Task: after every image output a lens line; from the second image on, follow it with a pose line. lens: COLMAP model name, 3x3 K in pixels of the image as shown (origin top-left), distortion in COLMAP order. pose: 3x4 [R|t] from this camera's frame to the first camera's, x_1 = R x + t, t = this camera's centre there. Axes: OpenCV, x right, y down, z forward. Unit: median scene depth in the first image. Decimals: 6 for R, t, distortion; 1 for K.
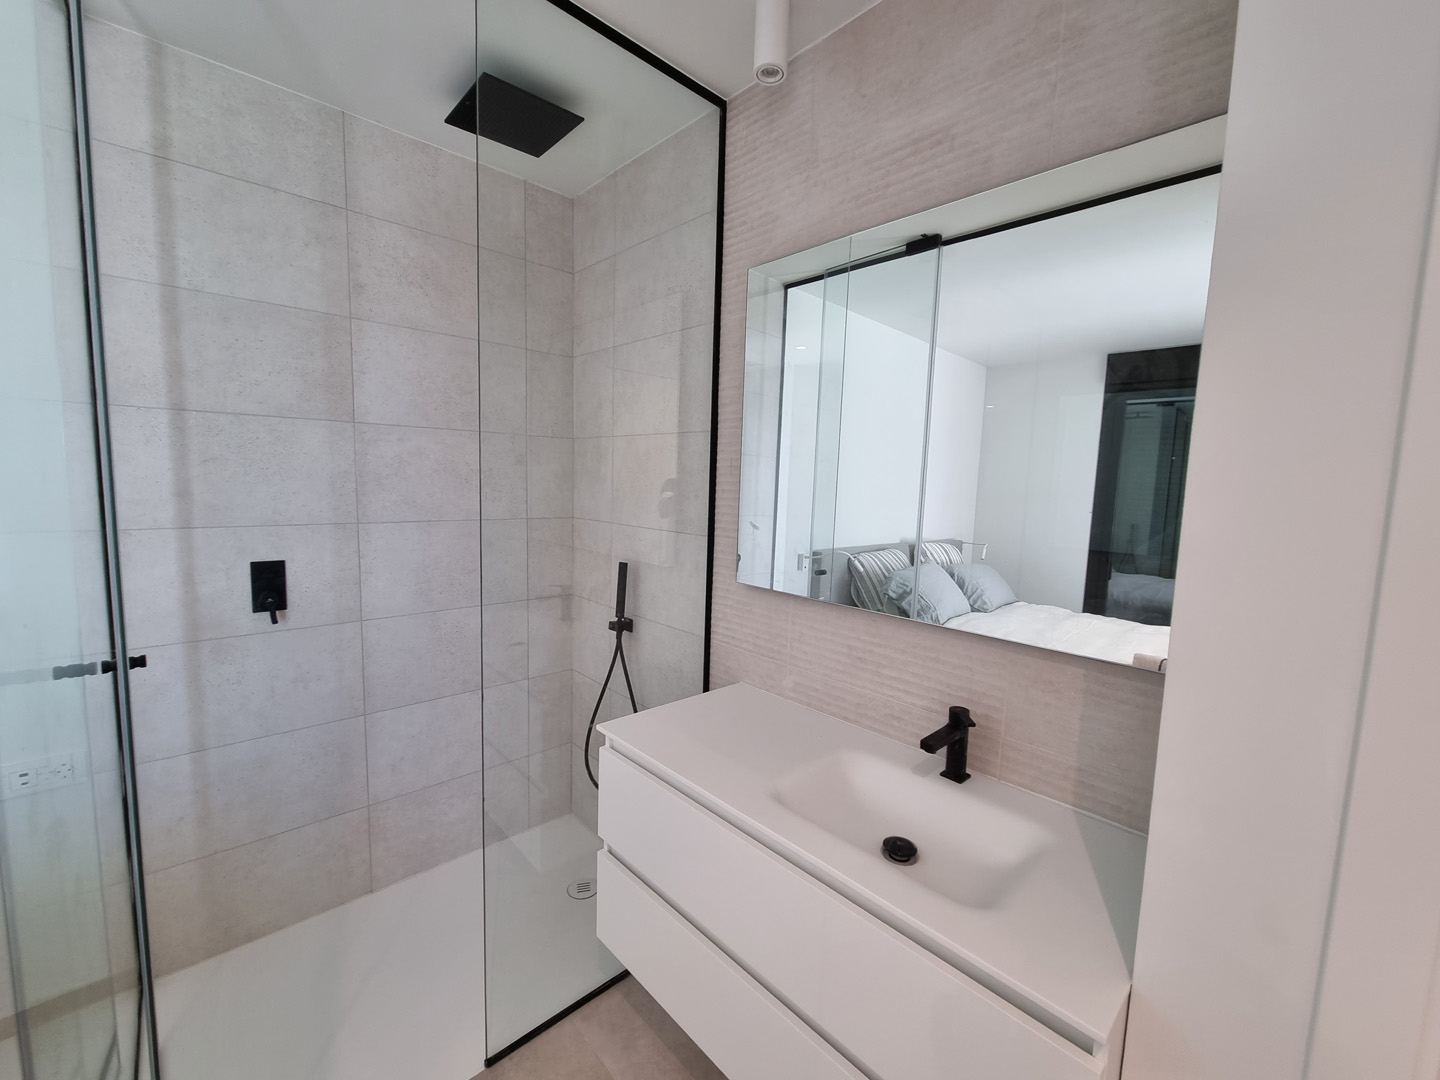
lens RADIAL K [[586.7, 0, 720.0], [0, 586.7, 540.0], [0, 0, 1]] dist [0.000892, 0.000199]
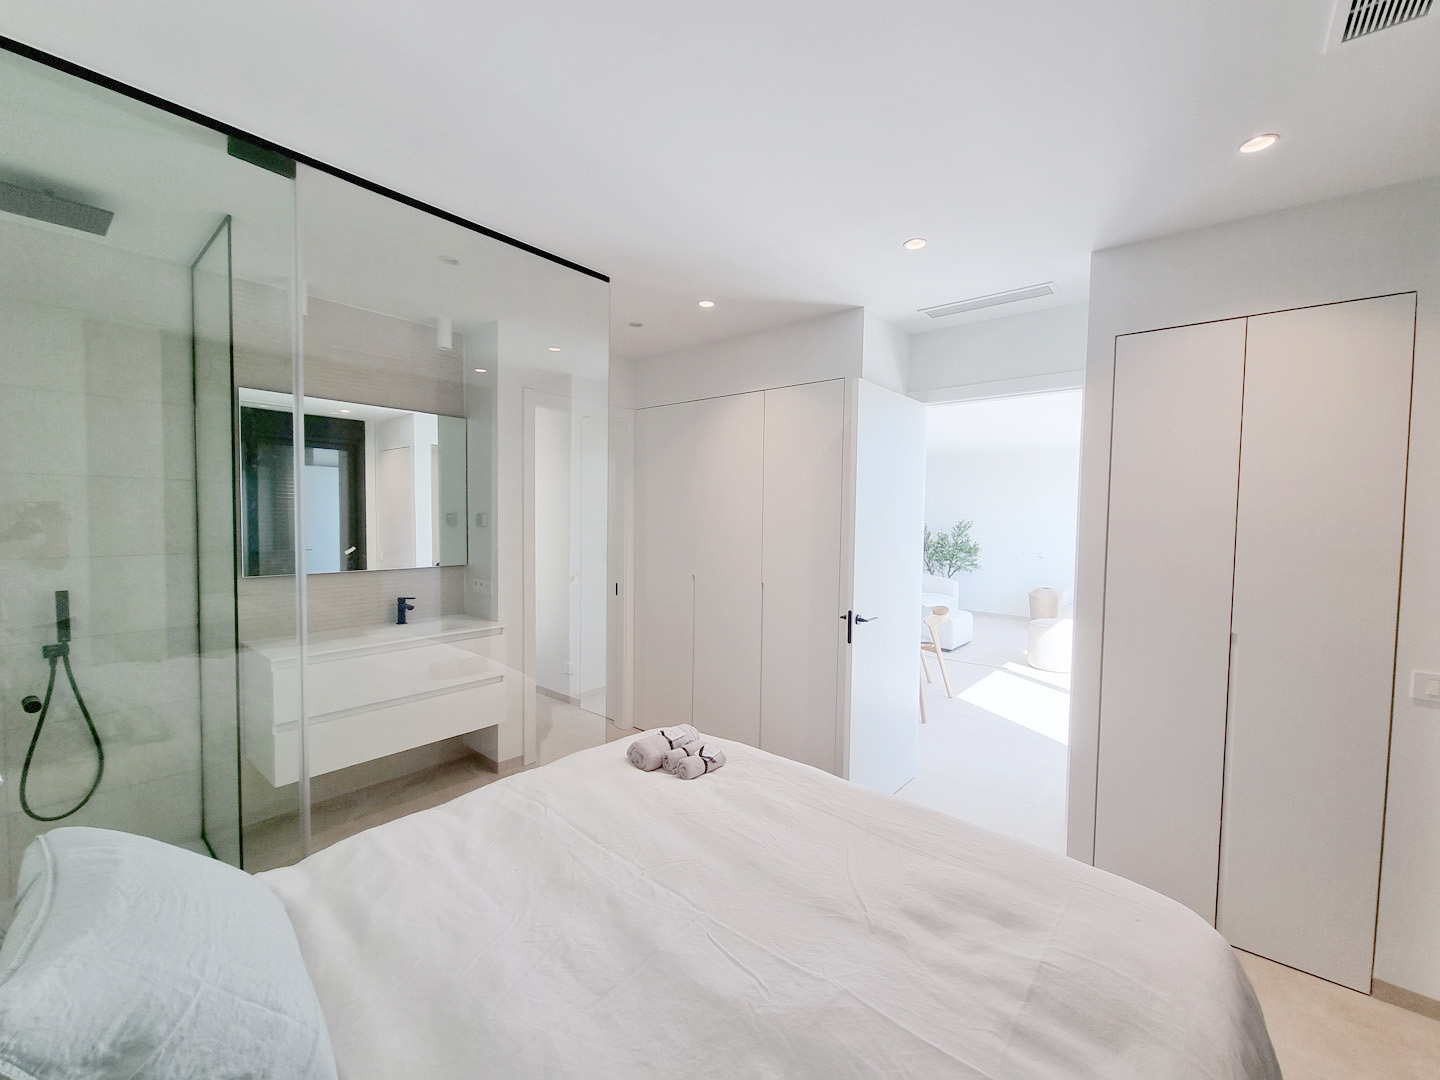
lens RADIAL K [[583.7, 0, 724.6], [0, 583.7, 541.1], [0, 0, 1]] dist [0.000188, -0.000118]
pose [[-0.116173, -0.078100, 0.990154, -1.696639], [0.092481, 0.991722, 0.089074, -0.046069], [-0.988914, 0.101918, -0.107988, -0.155416]]
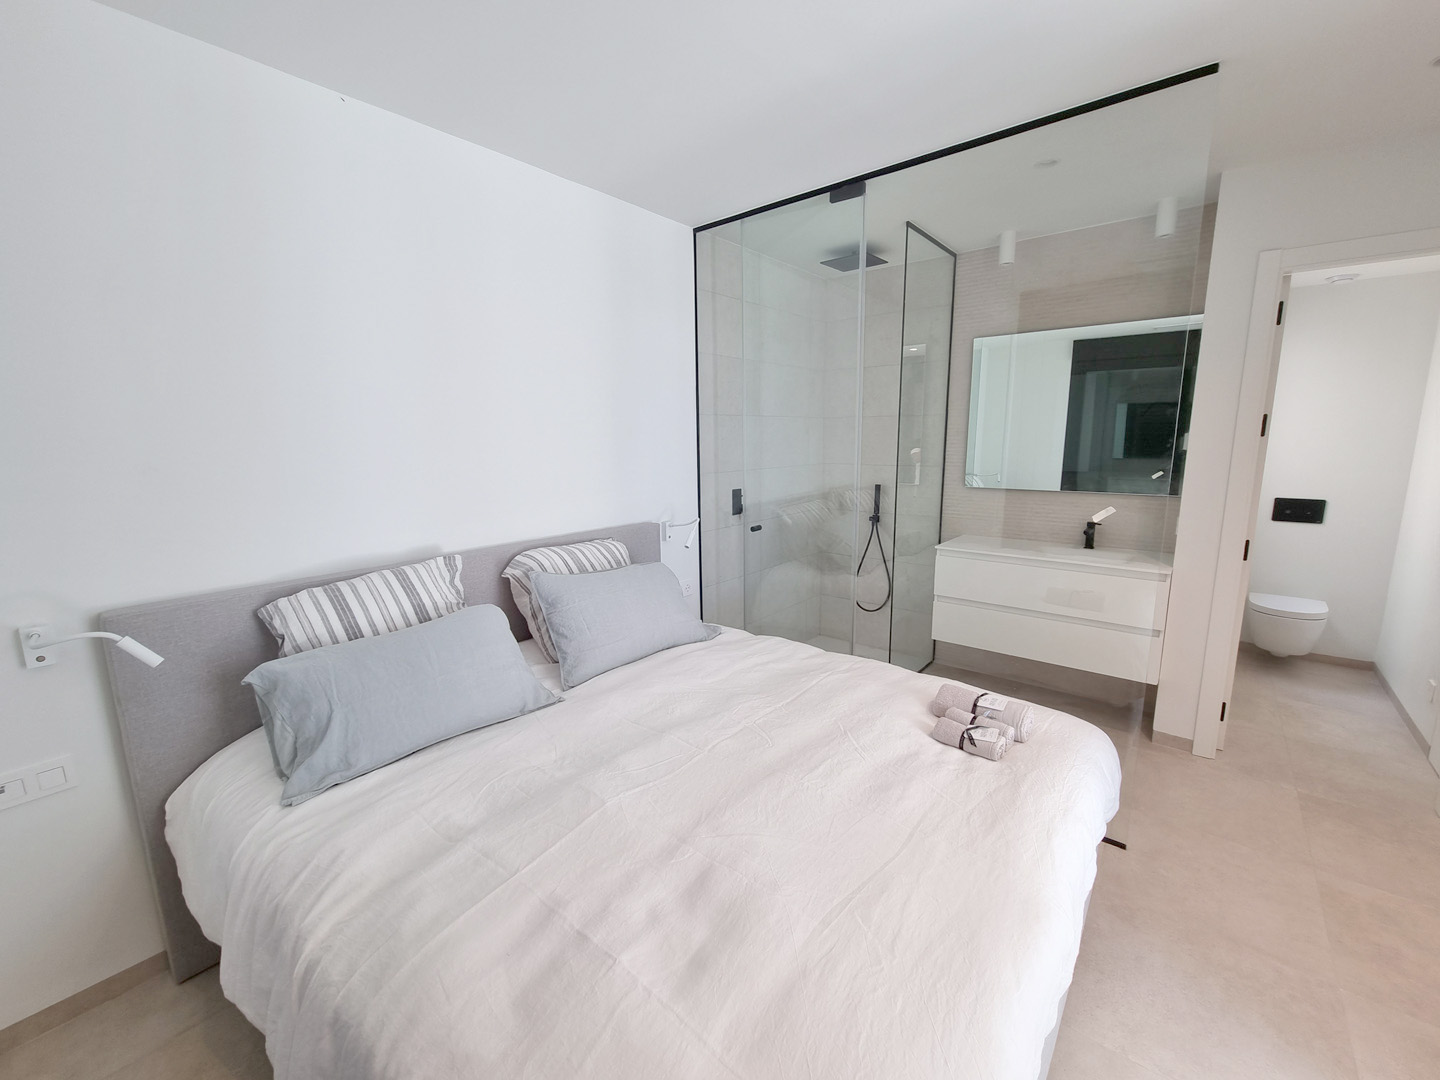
lens RADIAL K [[583.7, 0, 724.6], [0, 583.7, 541.1], [0, 0, 1]] dist [0.000188, -0.000118]
pose [[0.991146, -0.062882, 0.116944, -1.106710], [0.054547, 0.995828, 0.073155, 0.066910], [-0.121056, -0.066129, 0.990441, -1.009583]]
